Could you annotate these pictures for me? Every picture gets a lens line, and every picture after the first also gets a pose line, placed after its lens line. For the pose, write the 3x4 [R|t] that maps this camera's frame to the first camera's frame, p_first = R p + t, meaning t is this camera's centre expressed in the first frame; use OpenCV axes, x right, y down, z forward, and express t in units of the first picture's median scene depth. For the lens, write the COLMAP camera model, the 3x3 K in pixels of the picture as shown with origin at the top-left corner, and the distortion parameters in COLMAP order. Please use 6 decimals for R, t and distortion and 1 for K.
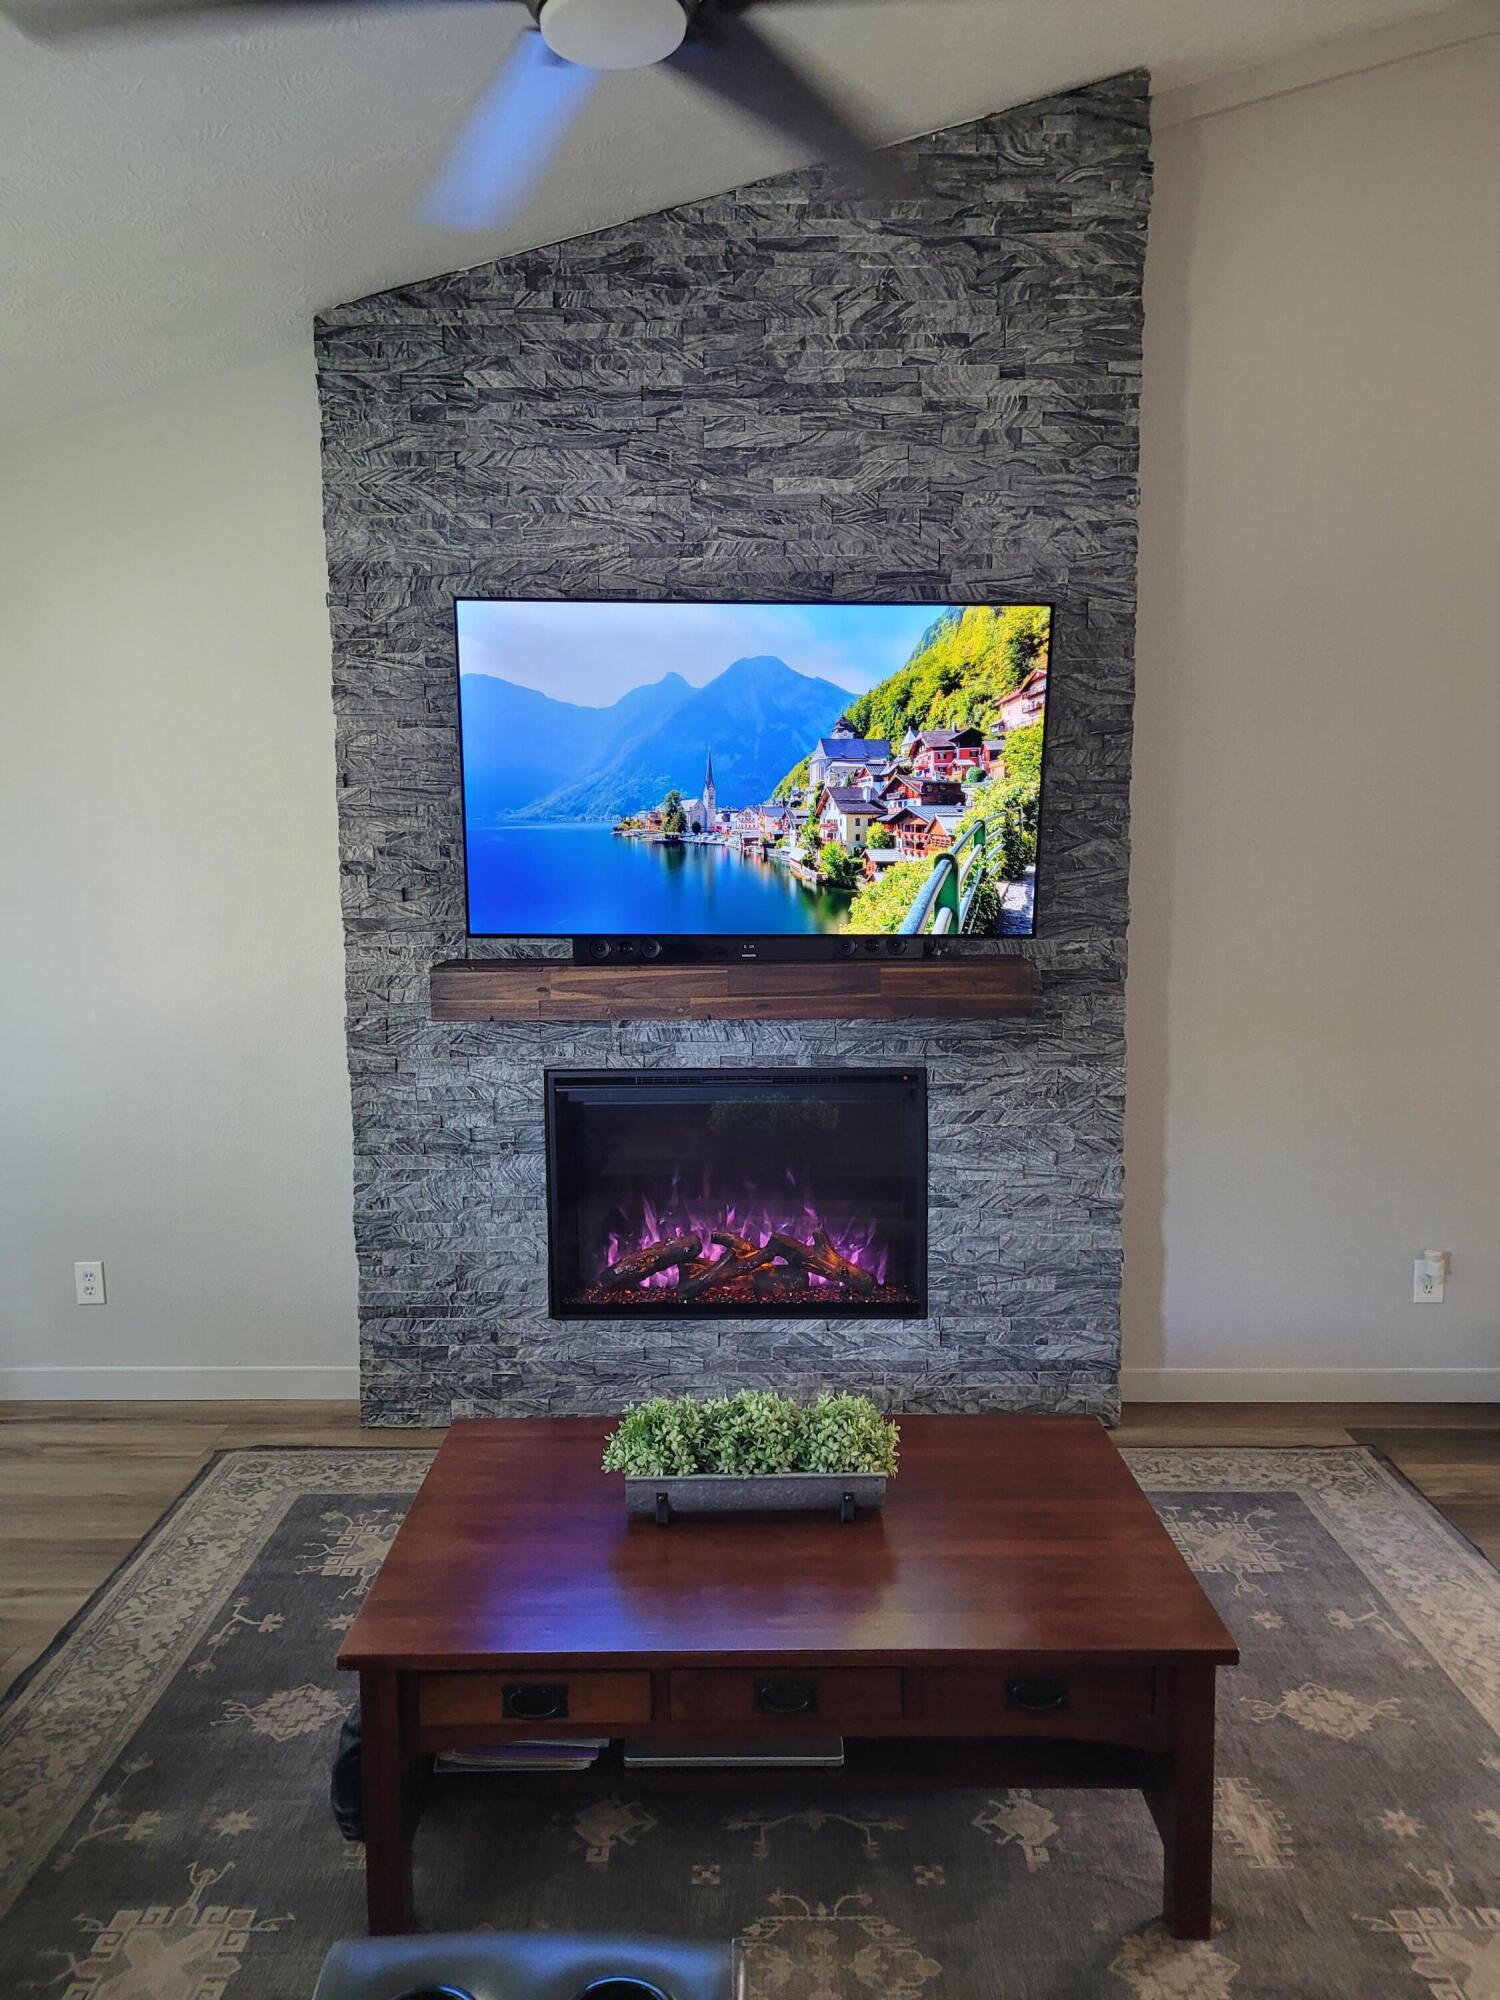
lens RADIAL K [[1494.3, 0, 752.3], [0, 1494.3, 1010.4], [0, 0, 1]] dist [0.071401, -0.054485]
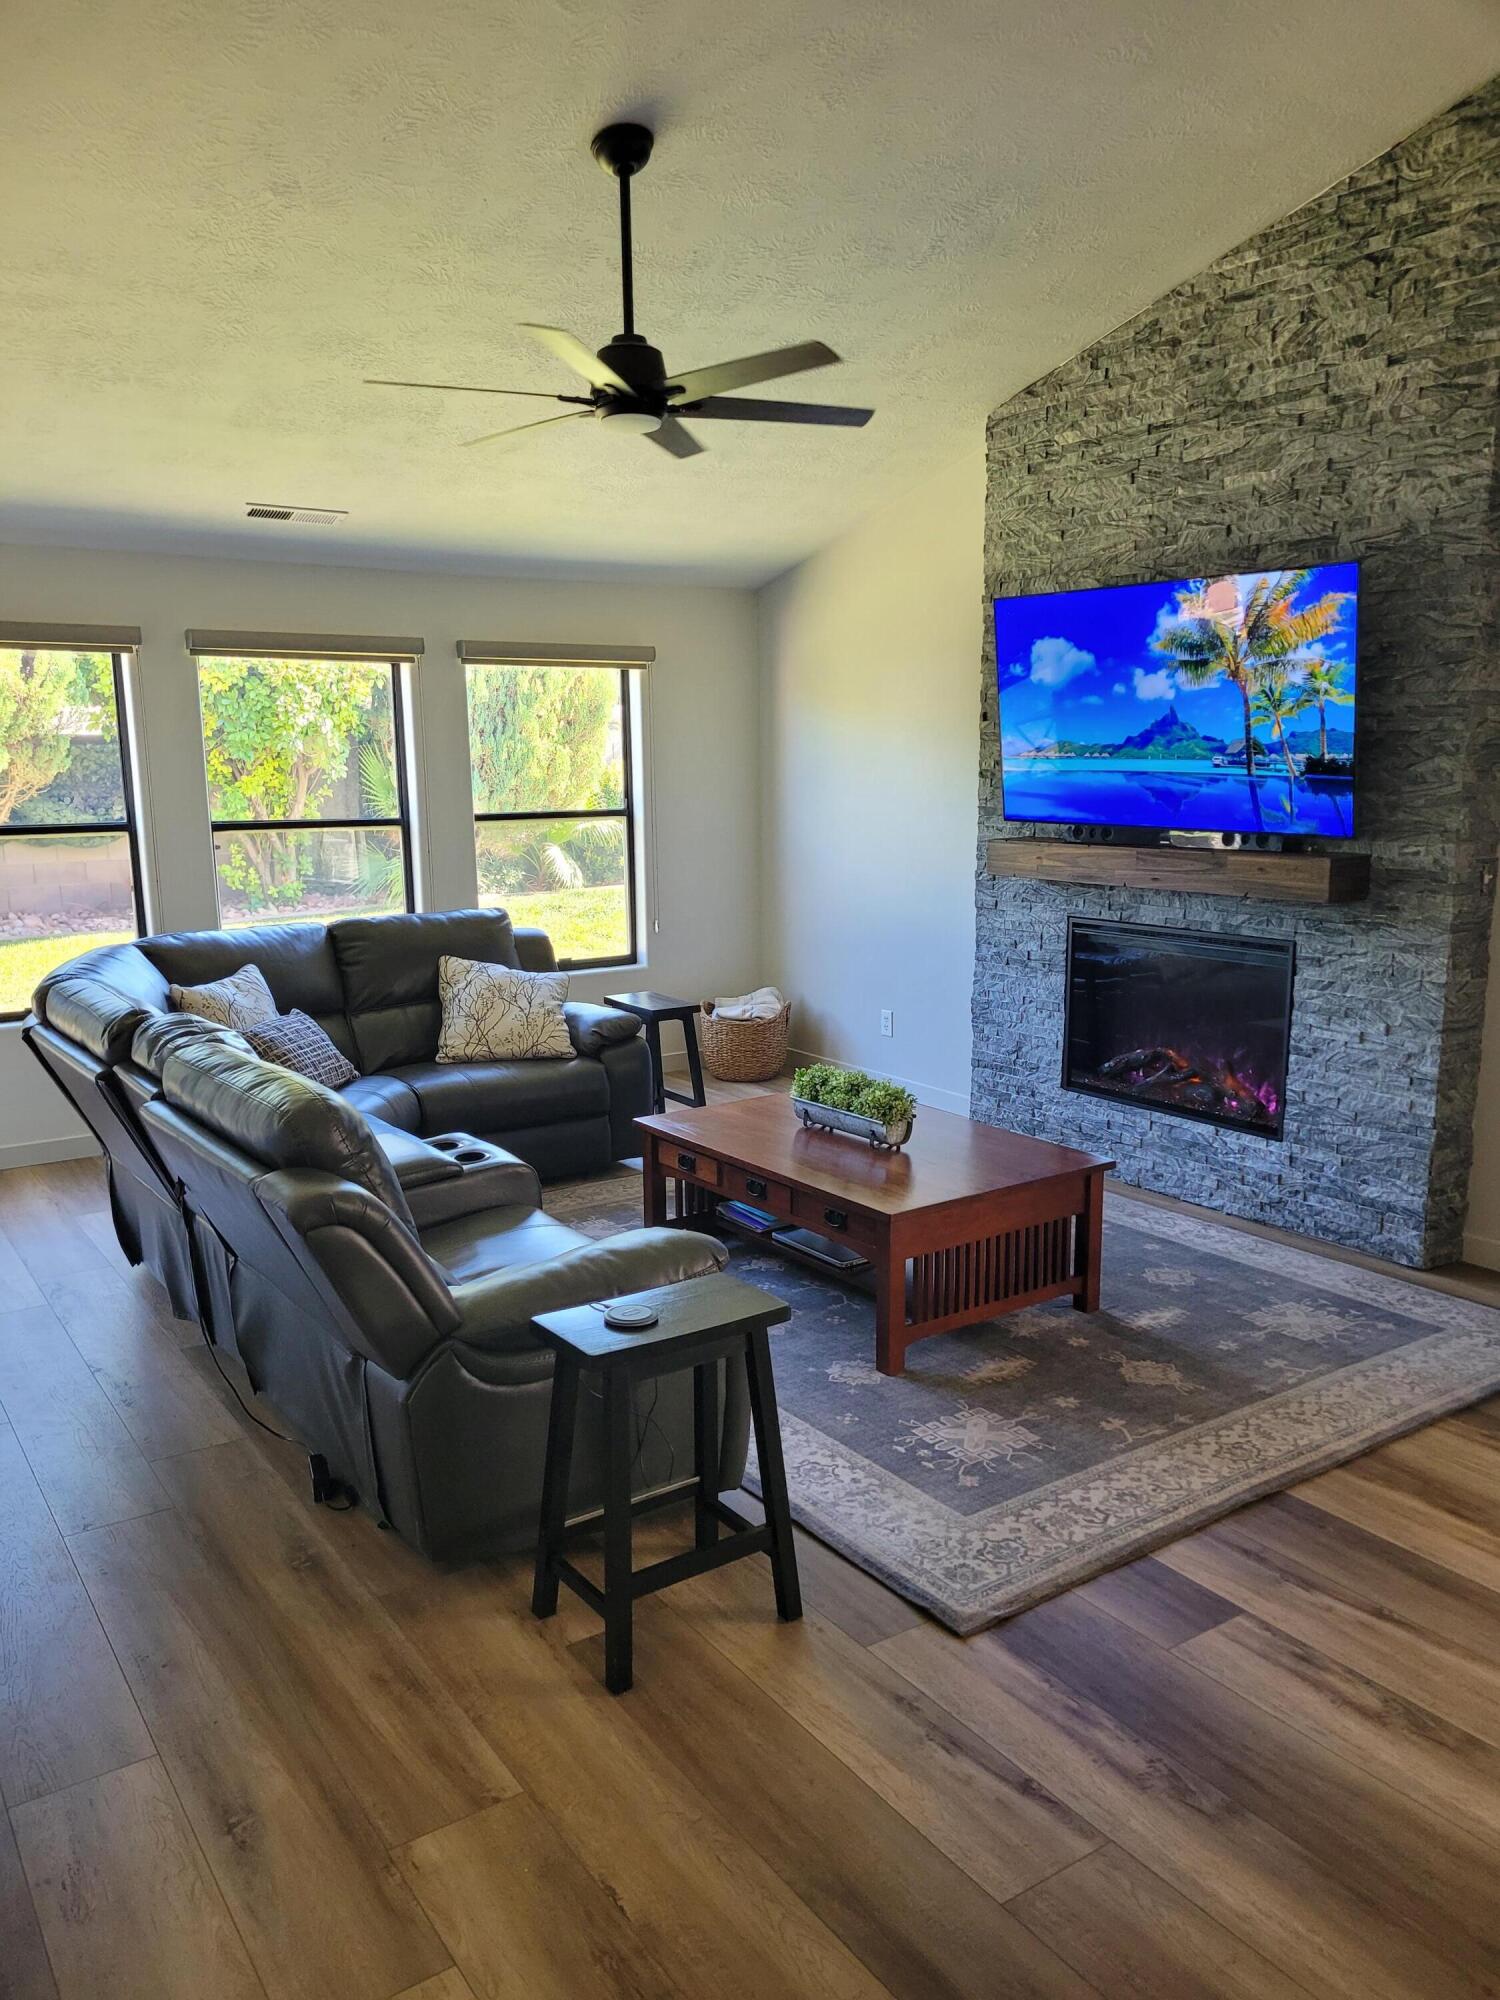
lens RADIAL K [[1494.3, 0, 752.3], [0, 1494.3, 1010.4], [0, 0, 1]] dist [0.071401, -0.054485]
pose [[0.585819, 0.142692, -0.797781, 0.890360], [-0.090545, 0.989739, 0.110537, -0.002606], [0.805368, 0.007480, 0.592728, -0.108797]]
